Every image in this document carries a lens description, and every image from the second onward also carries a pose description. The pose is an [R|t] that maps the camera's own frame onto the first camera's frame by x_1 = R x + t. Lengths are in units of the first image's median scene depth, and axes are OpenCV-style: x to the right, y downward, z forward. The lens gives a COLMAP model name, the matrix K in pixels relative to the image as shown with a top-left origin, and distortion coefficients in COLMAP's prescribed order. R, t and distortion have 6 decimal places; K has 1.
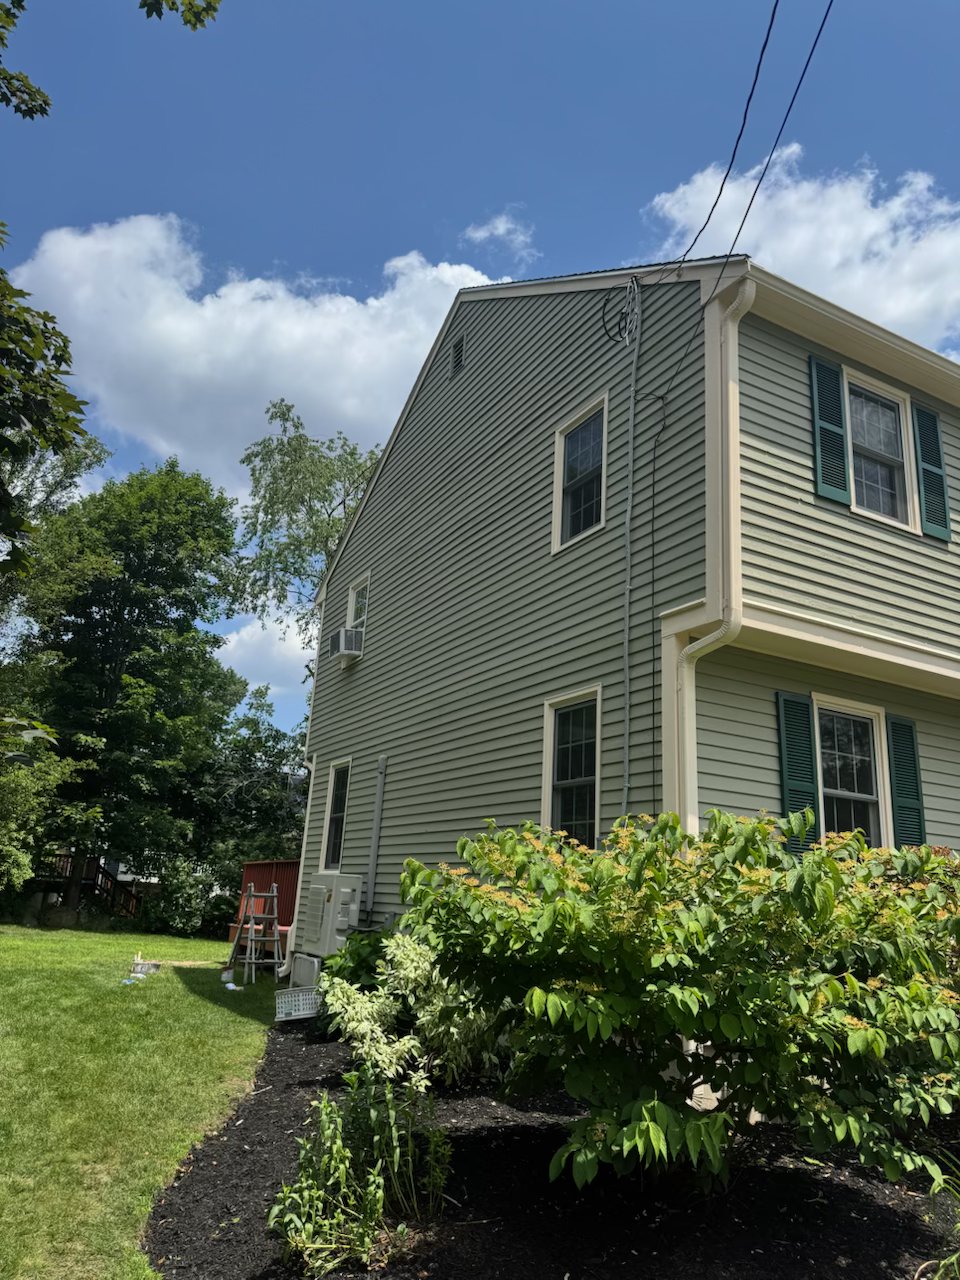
lens RADIAL K [[907.6, 0, 480.0], [0, 907.6, 640.0], [0, 0, 1]] dist [0.039734, -0.076069]
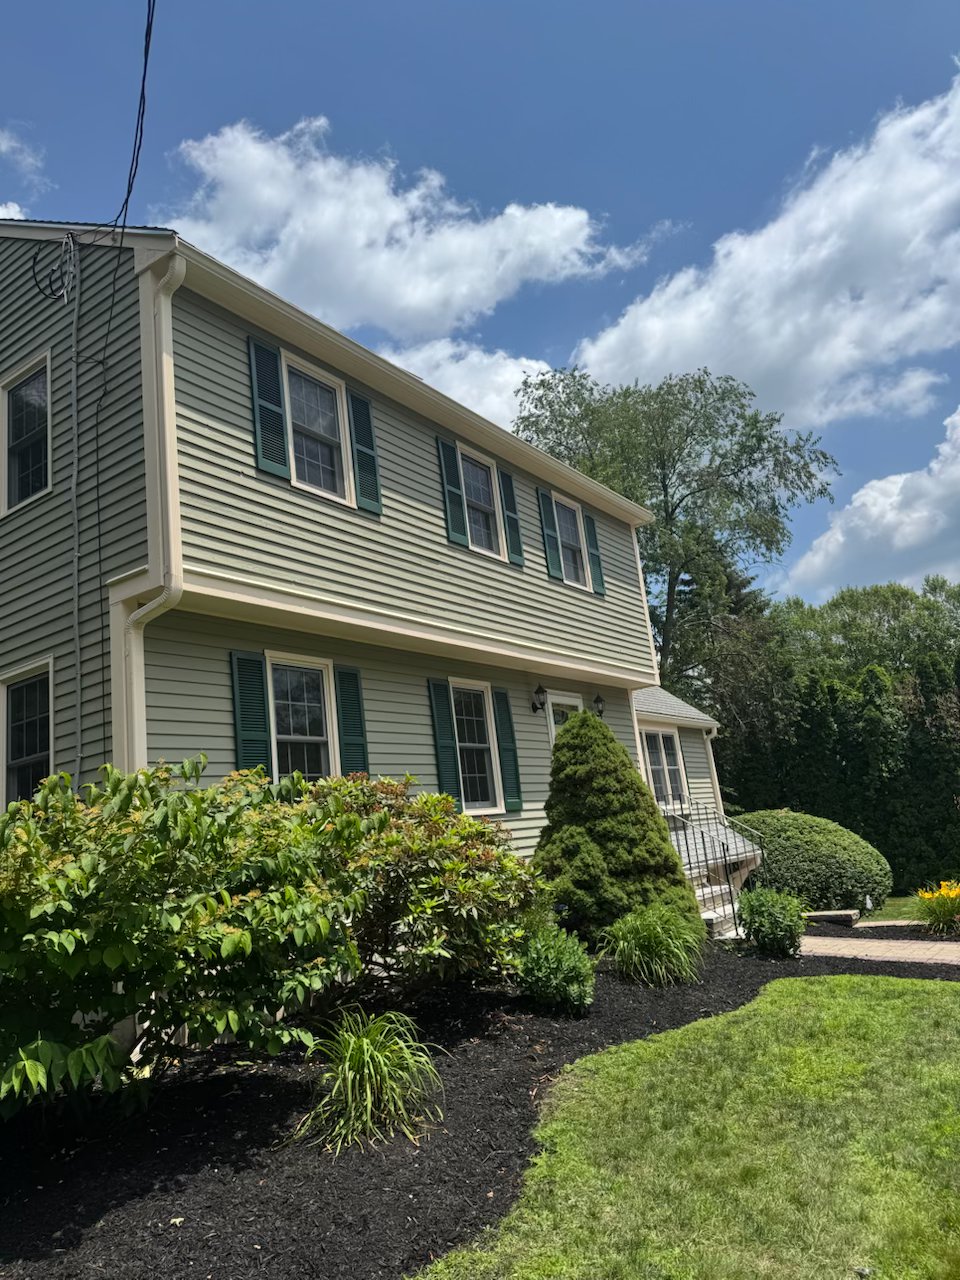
lens RADIAL K [[899.2, 0, 520.4], [0, 899.2, 640.7], [0, 0, 1]] dist [0.035527, -0.072164]
pose [[0.863016, -0.055539, 0.502114, 0.089027], [0.036350, 0.998189, 0.047932, 0.005583], [-0.503866, -0.023114, 0.863472, -0.087216]]
